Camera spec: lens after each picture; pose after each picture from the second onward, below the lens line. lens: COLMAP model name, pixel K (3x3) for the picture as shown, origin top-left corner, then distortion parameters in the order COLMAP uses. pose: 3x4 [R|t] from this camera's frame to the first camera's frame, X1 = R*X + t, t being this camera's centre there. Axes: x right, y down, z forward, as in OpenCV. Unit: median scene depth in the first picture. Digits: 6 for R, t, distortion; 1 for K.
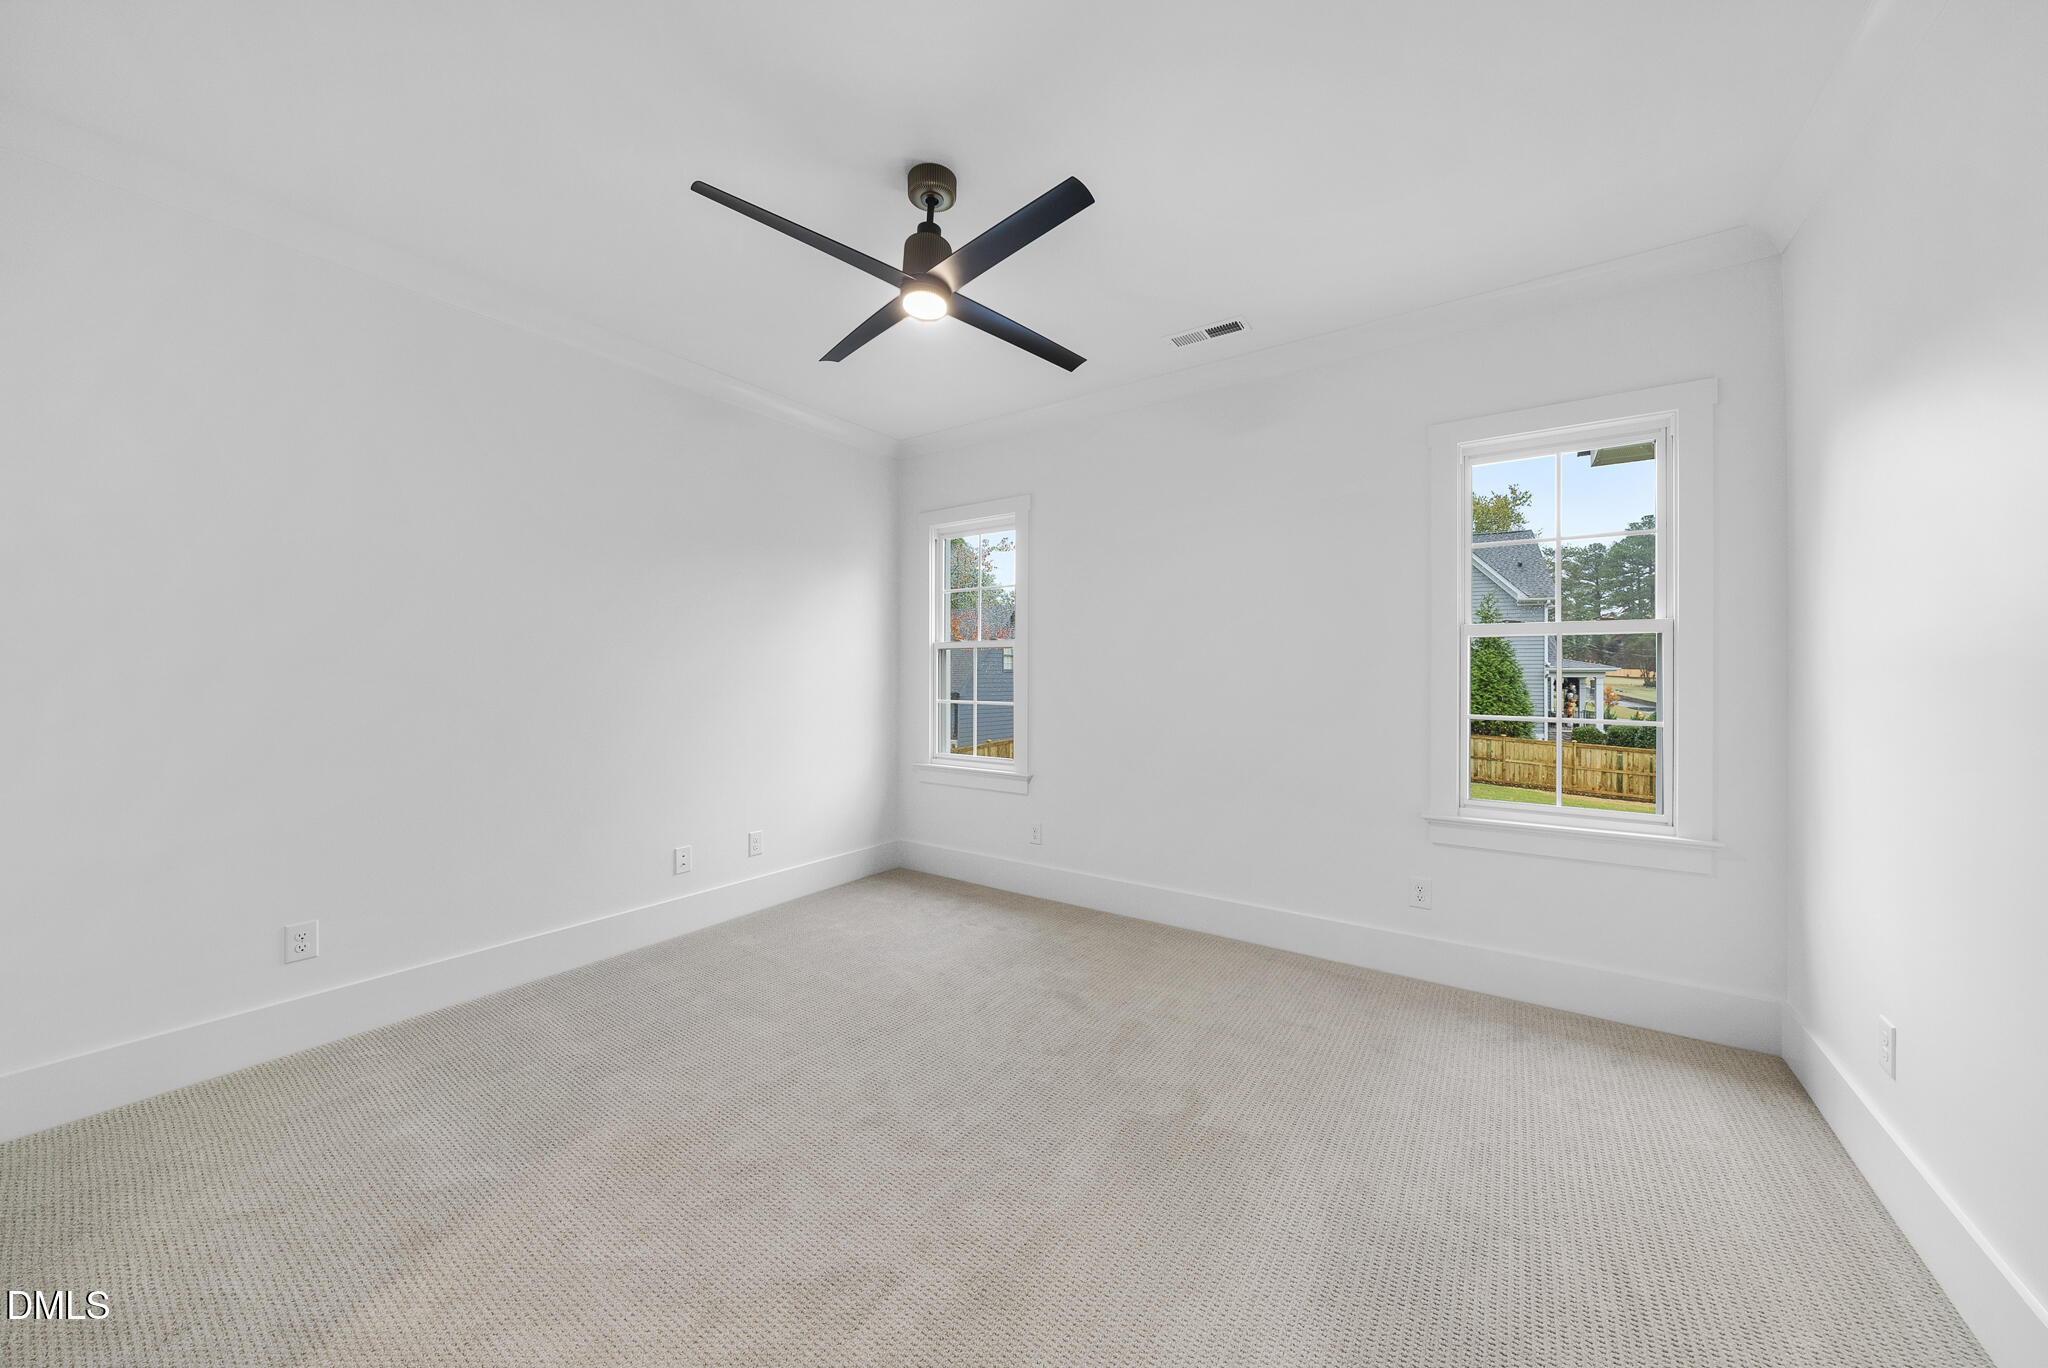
lens RADIAL K [[693.5, 0, 1027.1], [0, 693.5, 659.7], [0, 0, 1]] dist [-0.005614, -0.000099]
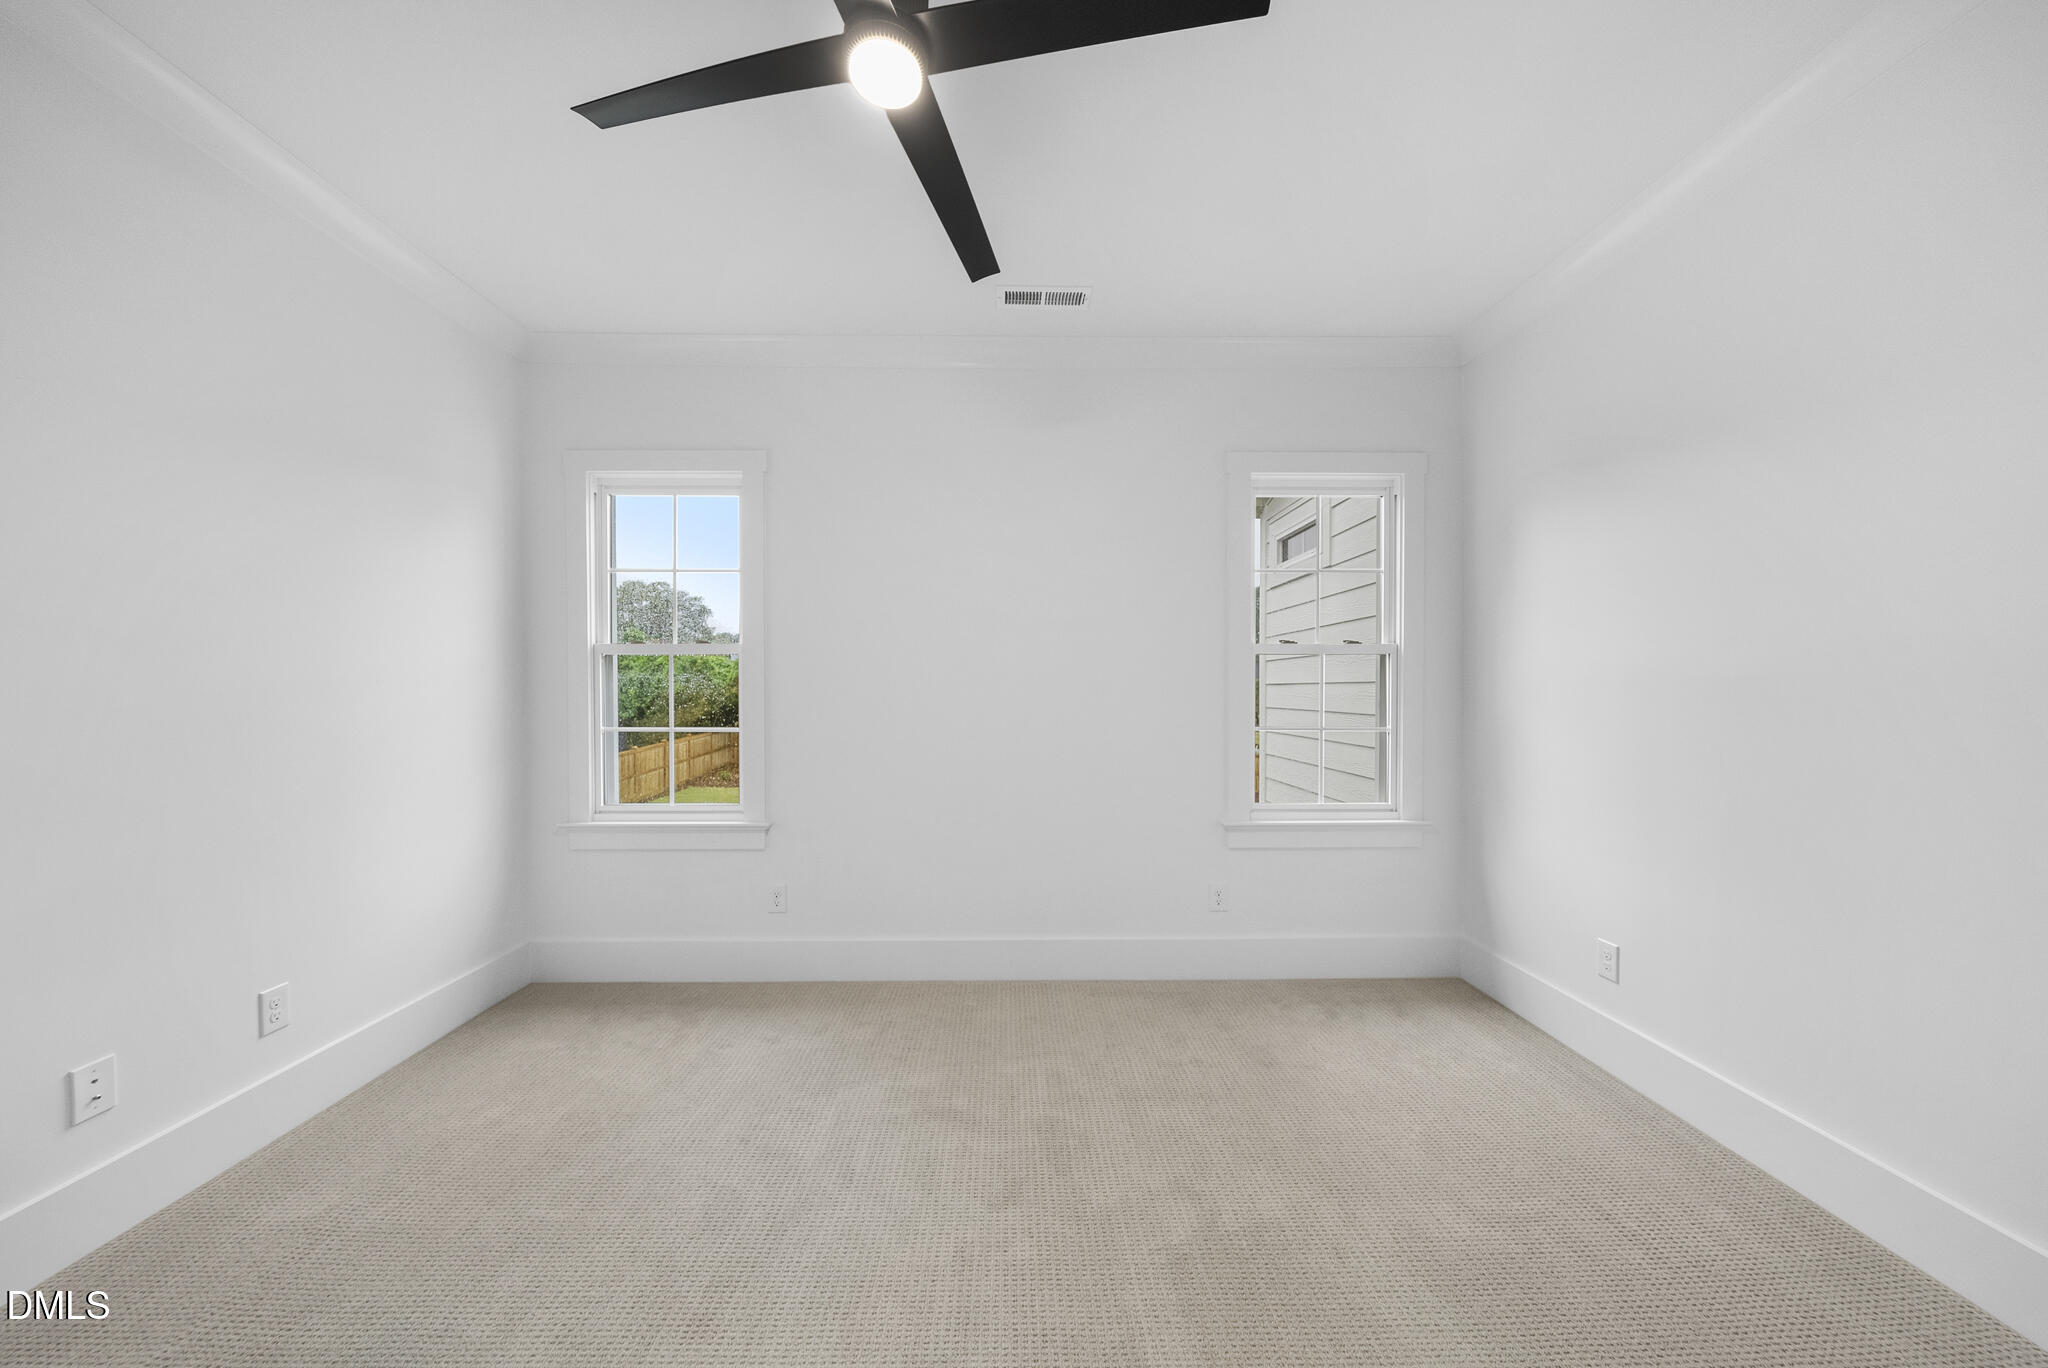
lens RADIAL K [[701.4, 0, 1019.8], [0, 701.4, 690.1], [0, 0, 1]] dist [-0.005827, 0.000067]
pose [[0.822555, -0.002332, 0.568681, -0.218046], [-0.009417, 0.999799, 0.017720, 0.005053], [-0.568607, -0.019931, 0.822368, 0.233506]]
